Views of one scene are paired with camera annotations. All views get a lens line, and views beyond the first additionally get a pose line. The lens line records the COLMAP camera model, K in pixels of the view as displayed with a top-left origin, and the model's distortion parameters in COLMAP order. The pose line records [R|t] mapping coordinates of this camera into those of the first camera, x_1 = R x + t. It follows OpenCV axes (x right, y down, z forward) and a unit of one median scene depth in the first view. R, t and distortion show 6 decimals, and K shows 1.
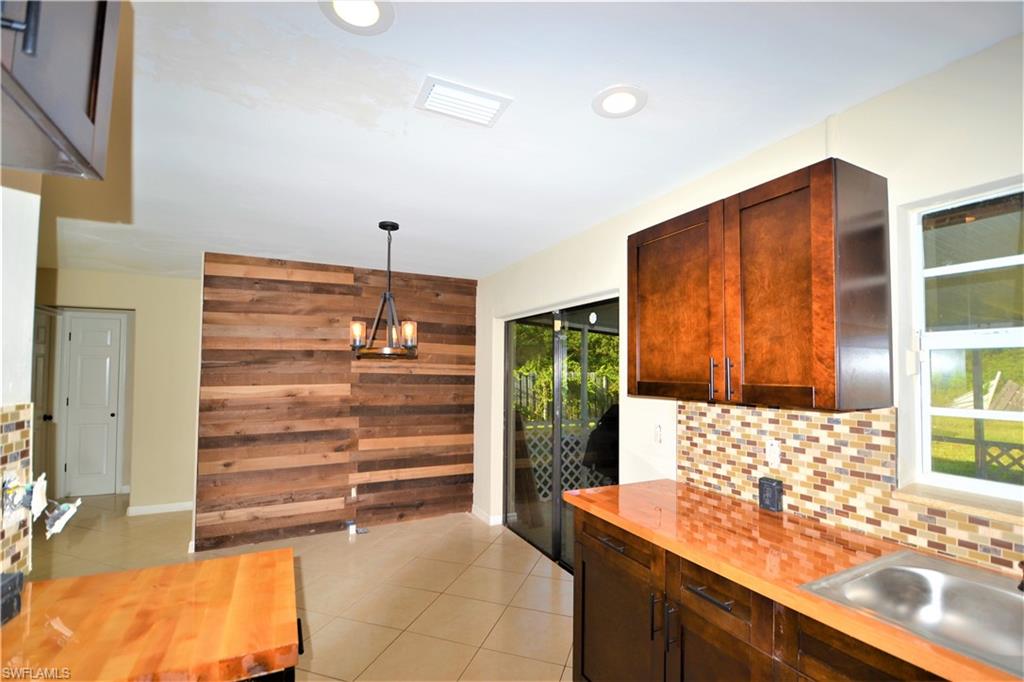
lens RADIAL K [[451.5, 0, 516.5], [0, 451.5, 355.4], [0, 0, 1]] dist [-0.000154, -0.016456]
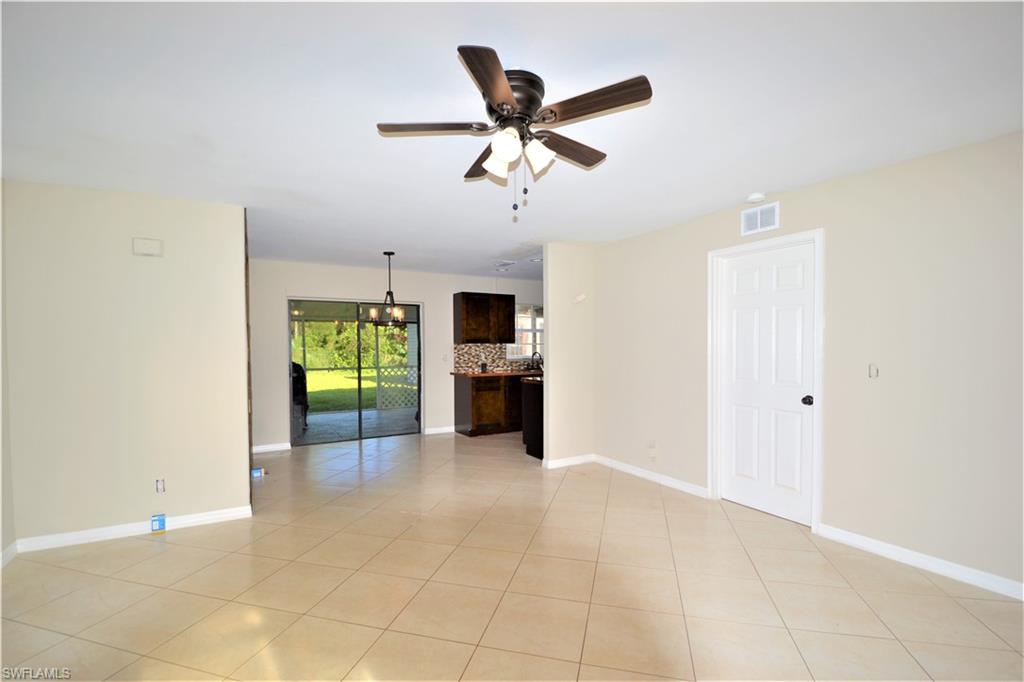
lens RADIAL K [[451.5, 0, 516.5], [0, 451.5, 355.4], [0, 0, 1]] dist [-0.000154, -0.016456]
pose [[-0.061183, -0.036944, 0.997443, -3.582514], [-0.029460, 0.998946, 0.035193, 0.059162], [-0.997692, -0.027231, -0.062207, 1.012125]]
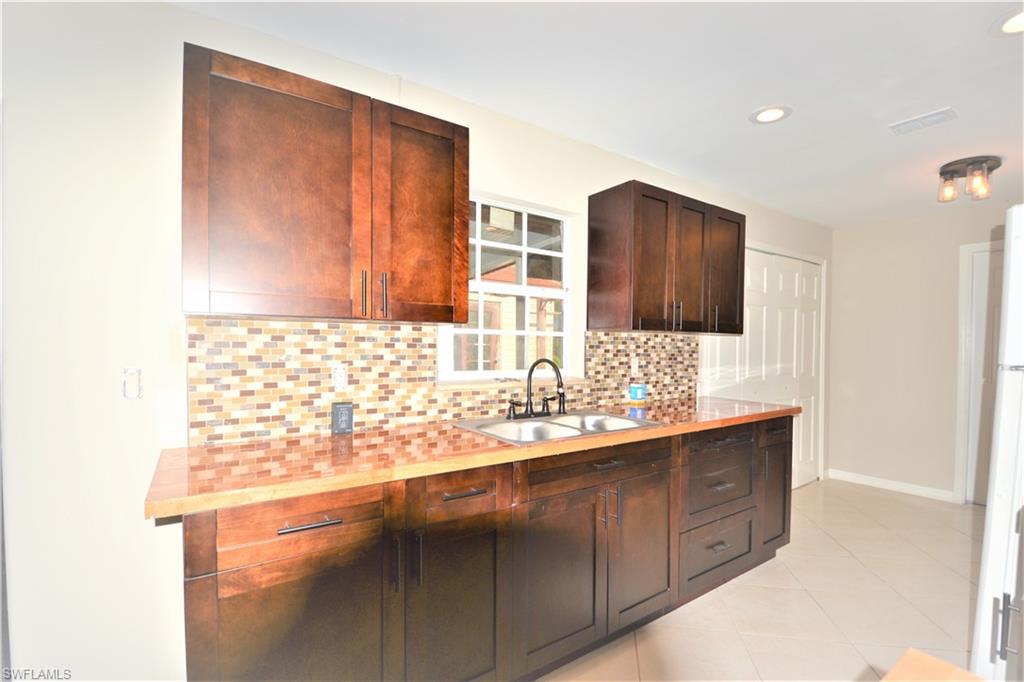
lens RADIAL K [[451.5, 0, 516.5], [0, 451.5, 355.4], [0, 0, 1]] dist [-0.000154, -0.016456]
pose [[-0.135291, -0.033868, 0.990227, -0.491317], [-0.044871, 0.998600, 0.028024, 0.132056], [-0.989789, -0.040641, -0.136621, 0.798297]]
